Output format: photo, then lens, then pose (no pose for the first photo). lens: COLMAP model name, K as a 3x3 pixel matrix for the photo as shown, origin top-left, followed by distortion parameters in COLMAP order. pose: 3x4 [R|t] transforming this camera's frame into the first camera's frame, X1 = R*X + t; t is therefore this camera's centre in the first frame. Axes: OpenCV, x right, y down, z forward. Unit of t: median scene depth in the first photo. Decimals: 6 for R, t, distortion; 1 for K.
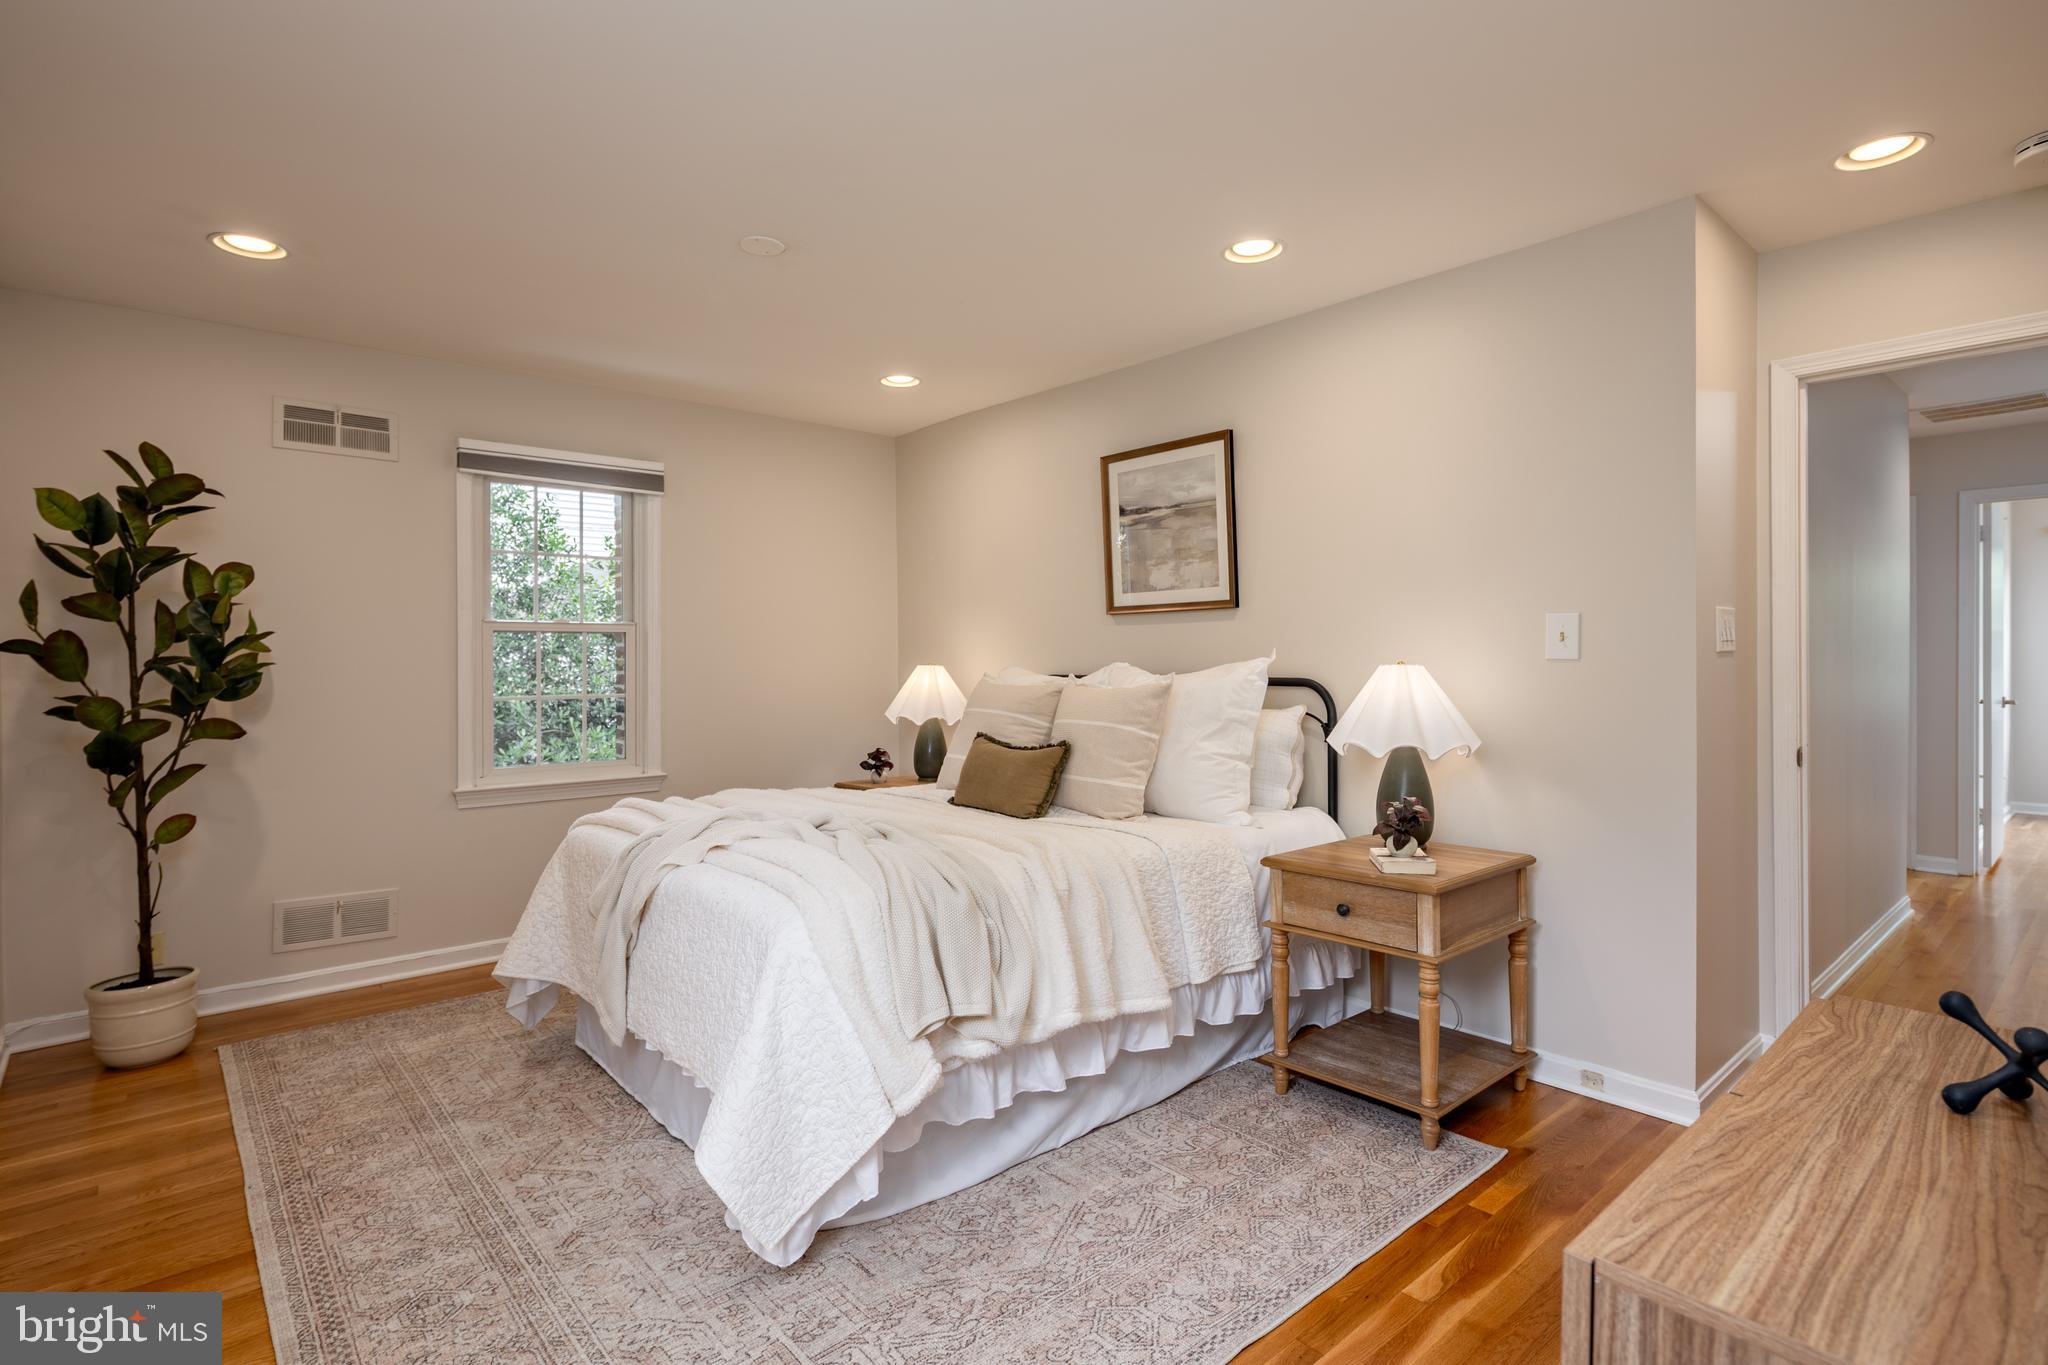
lens RADIAL K [[994.8, 0, 1022.2], [0, 994.8, 667.3], [0, 0, 1]] dist [0.006594, -0.006267]
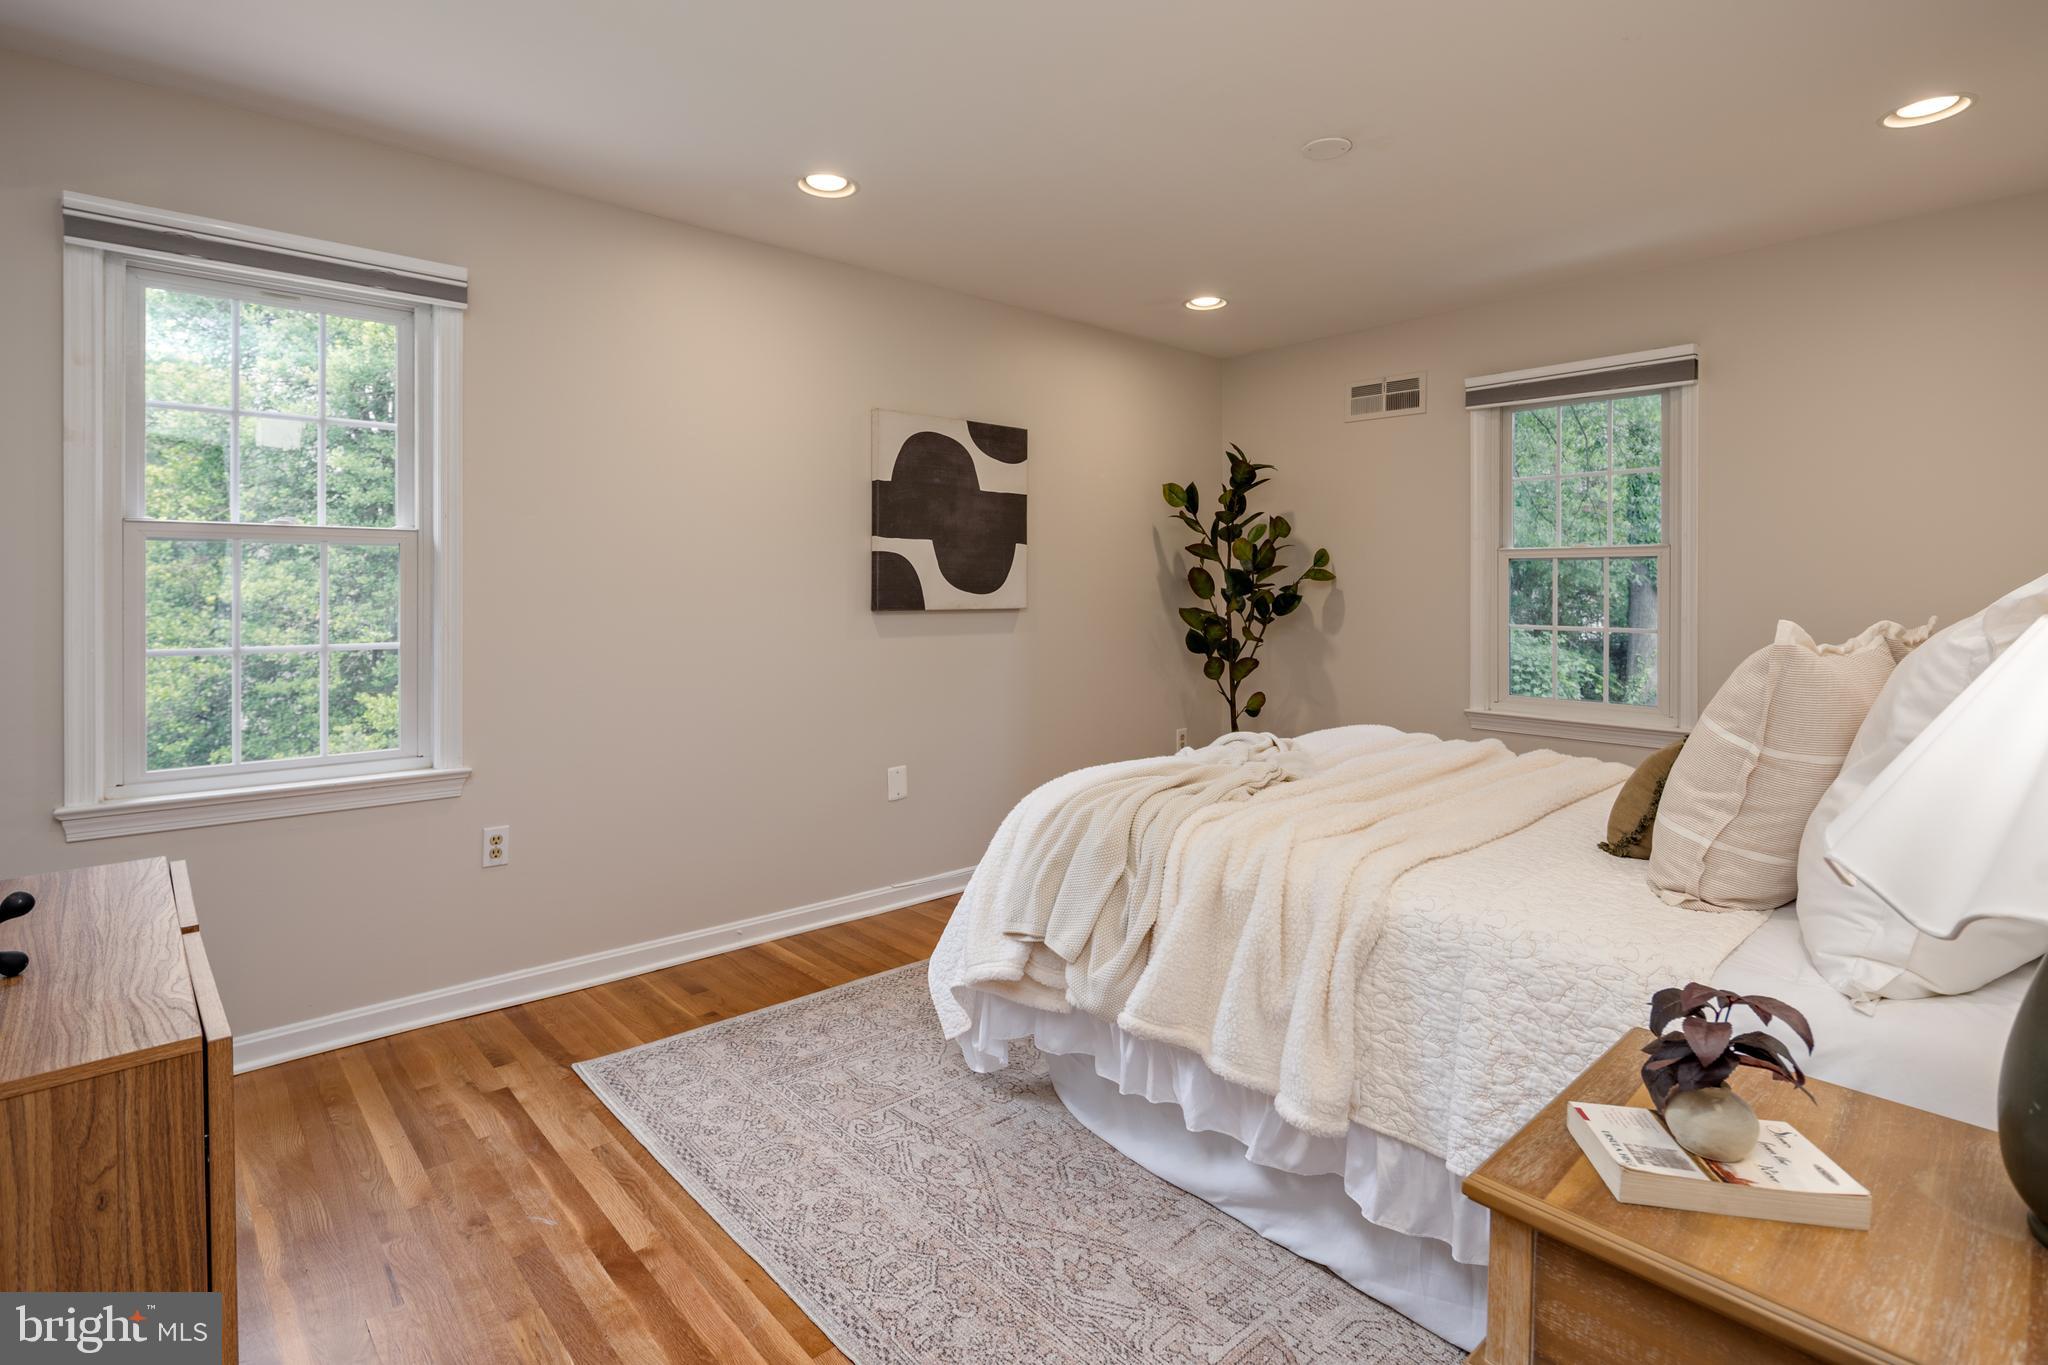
lens RADIAL K [[994.8, 0, 1006.4], [0, 994.8, 603.4], [0, 0, 1]] dist [0.006594, -0.006267]
pose [[0.009845, 0.019443, -0.999762, 0.617671], [-0.012993, 0.999729, 0.019314, -0.006912], [0.999867, 0.012799, 0.010095, 0.628348]]
